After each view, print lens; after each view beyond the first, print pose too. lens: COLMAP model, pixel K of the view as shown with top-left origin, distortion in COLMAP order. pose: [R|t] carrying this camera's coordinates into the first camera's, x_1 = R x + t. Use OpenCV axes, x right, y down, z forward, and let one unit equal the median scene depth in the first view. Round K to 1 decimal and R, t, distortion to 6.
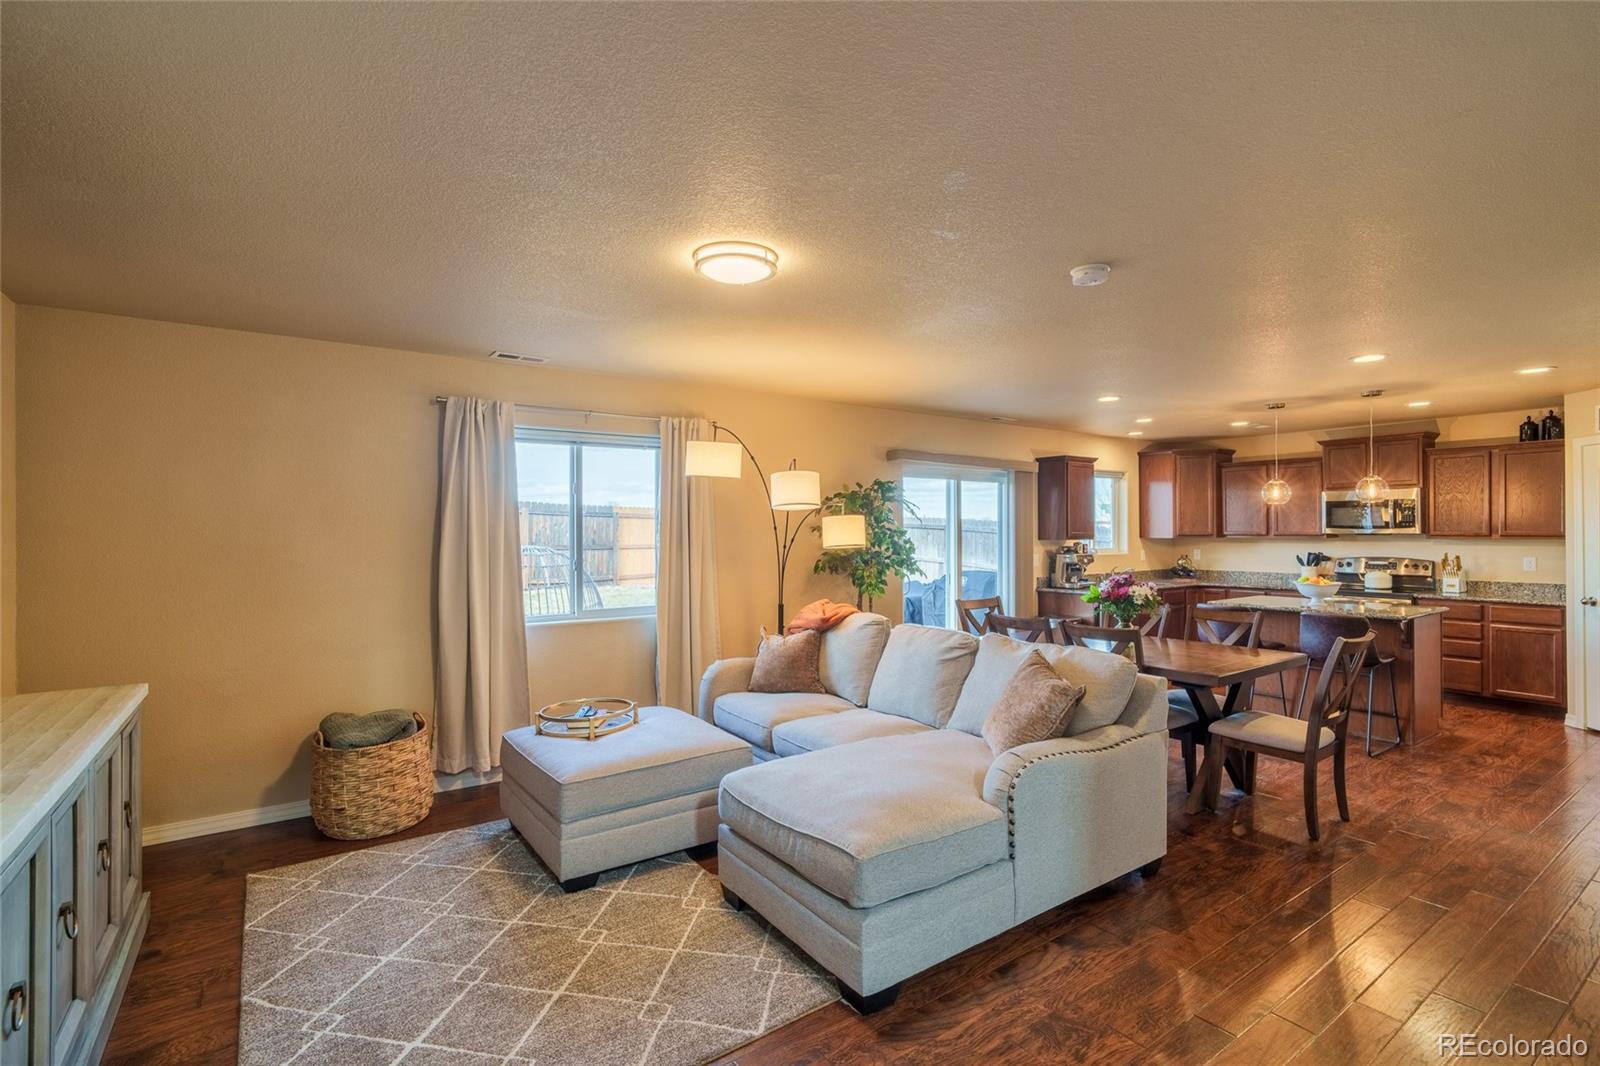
lens RADIAL K [[747.4, 0, 799.7], [0, 747.4, 530.9], [0, 0, 1]] dist [-0.010149, -0.000470]
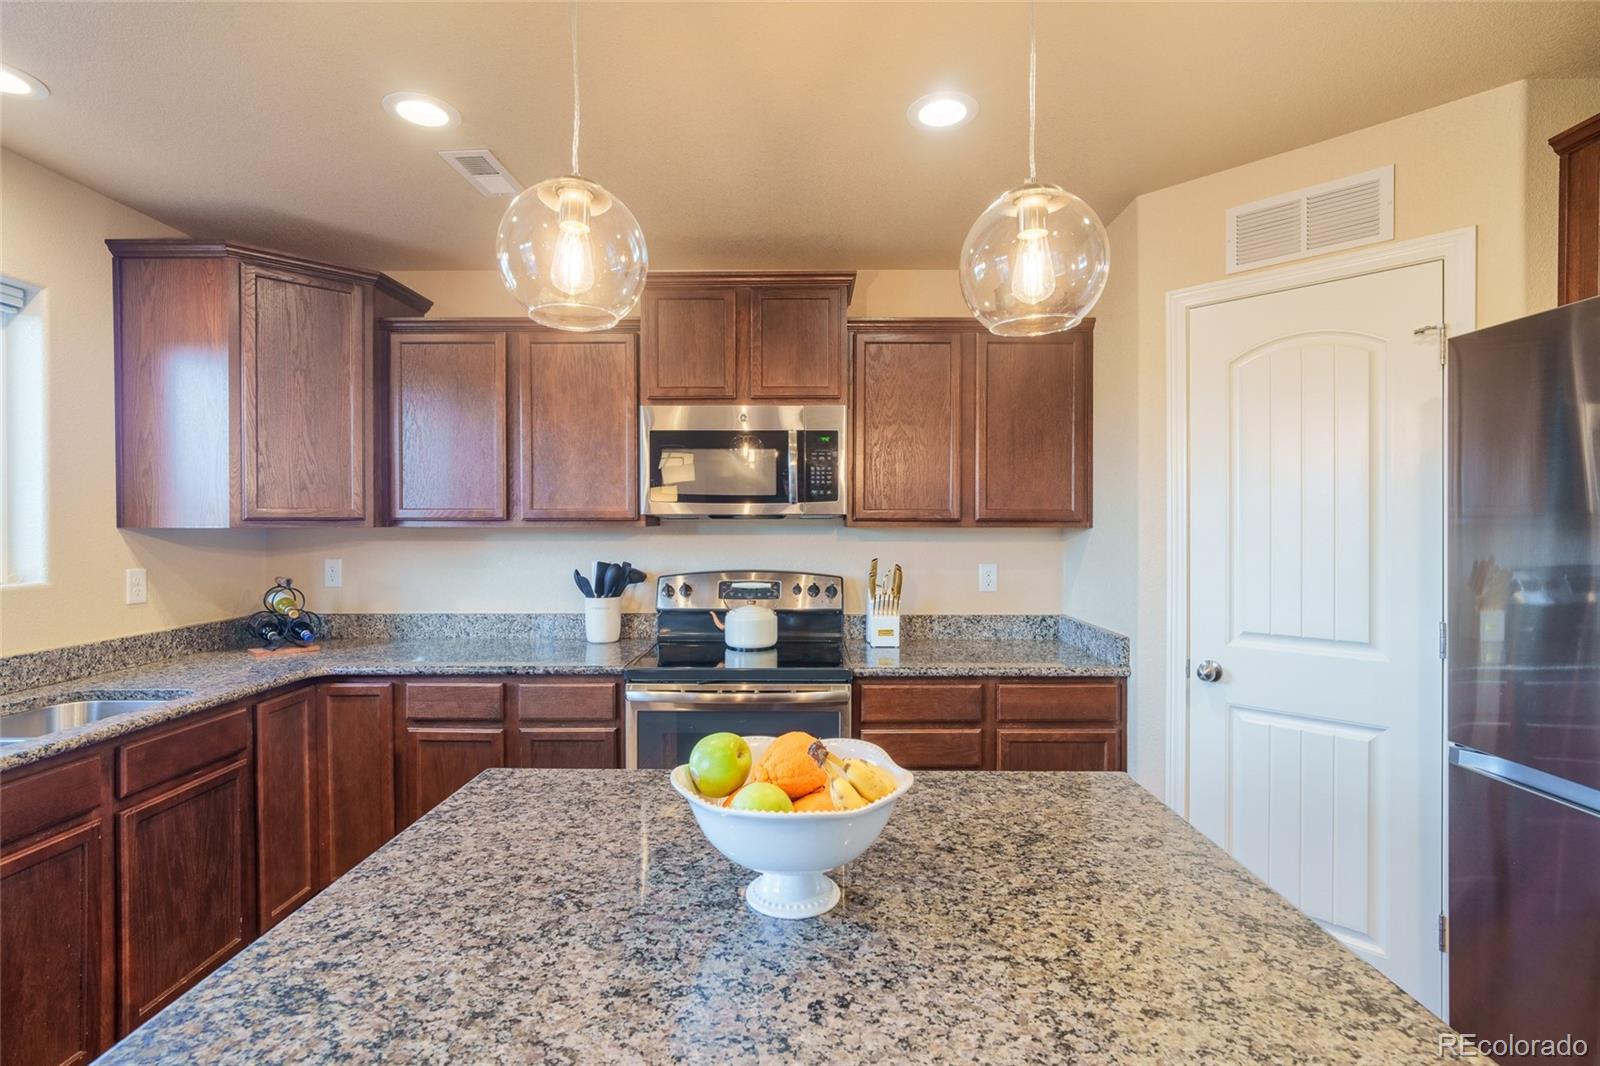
lens RADIAL K [[747.4, 0, 798.6], [0, 747.4, 530.5], [0, 0, 1]] dist [-0.010149, -0.000470]
pose [[0.584874, -0.003712, 0.811116, 0.432831], [-0.003463, 0.999969, 0.007074, 0.008555], [-0.811117, -0.006947, 0.584843, 0.699393]]
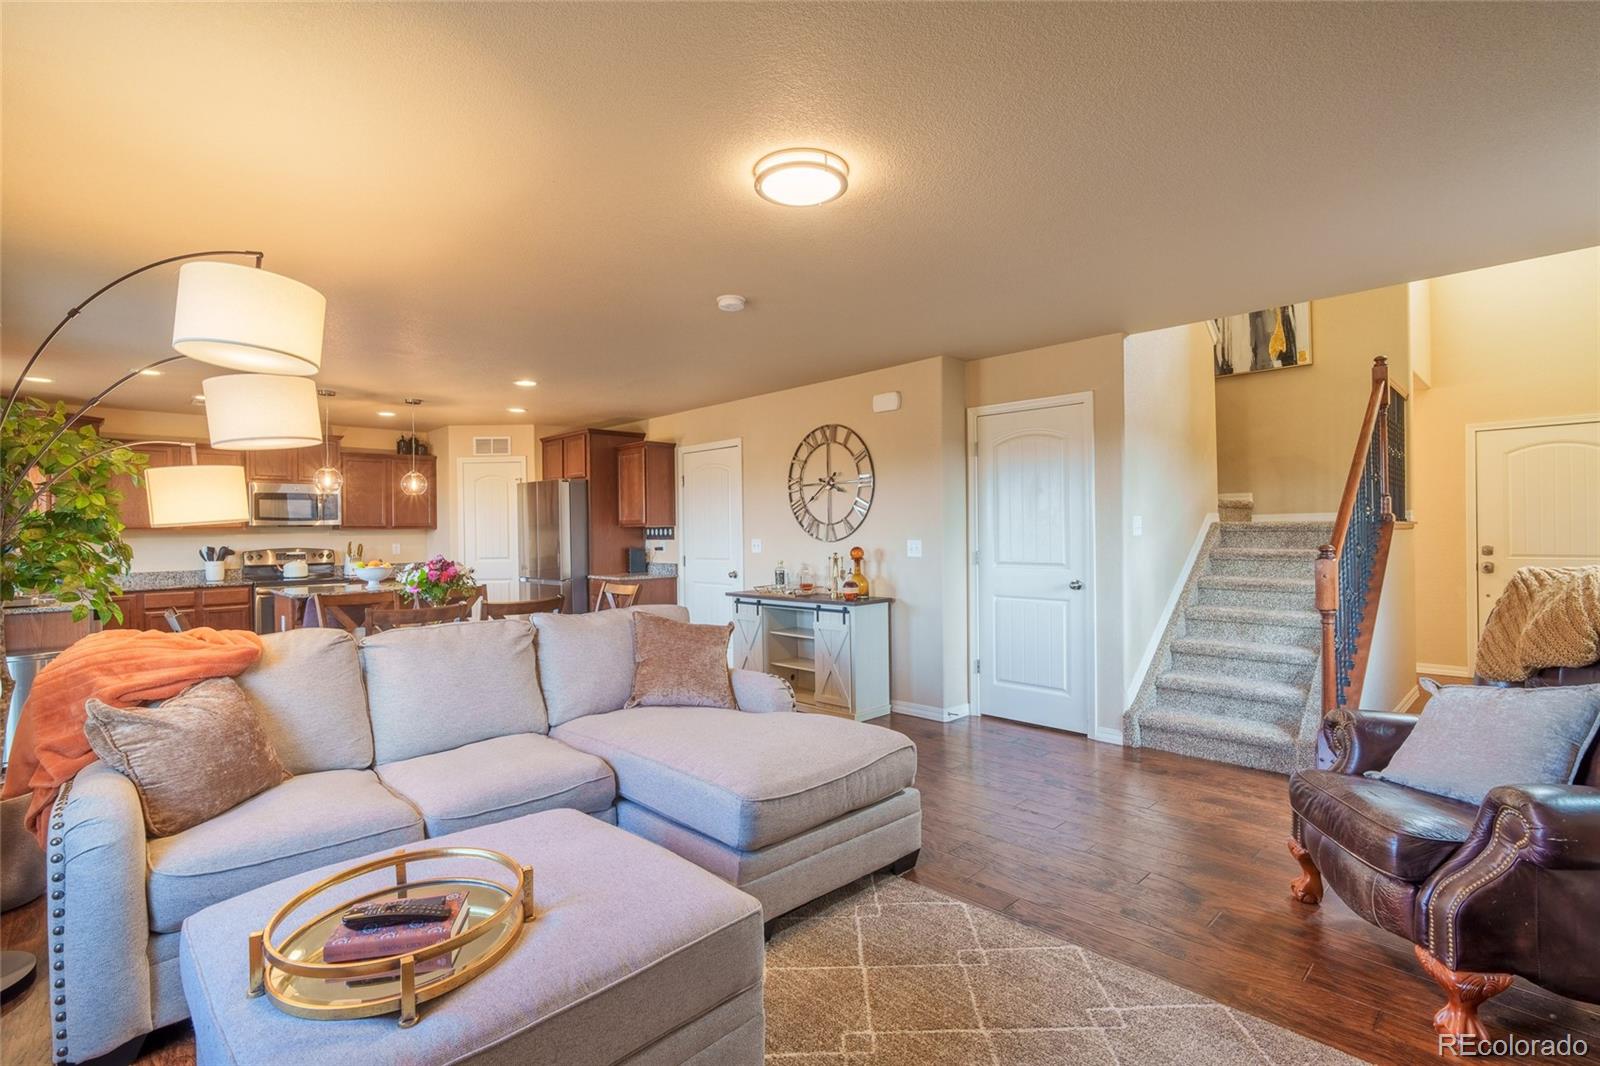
lens RADIAL K [[747.4, 0, 806.2], [0, 747.4, 531.9], [0, 0, 1]] dist [-0.010149, -0.000470]
pose [[-0.166872, 0.003342, 0.985973, -0.367039], [0.013103, 0.999913, -0.001172, 0.022262], [-0.985891, 0.012723, -0.166902, 0.439898]]
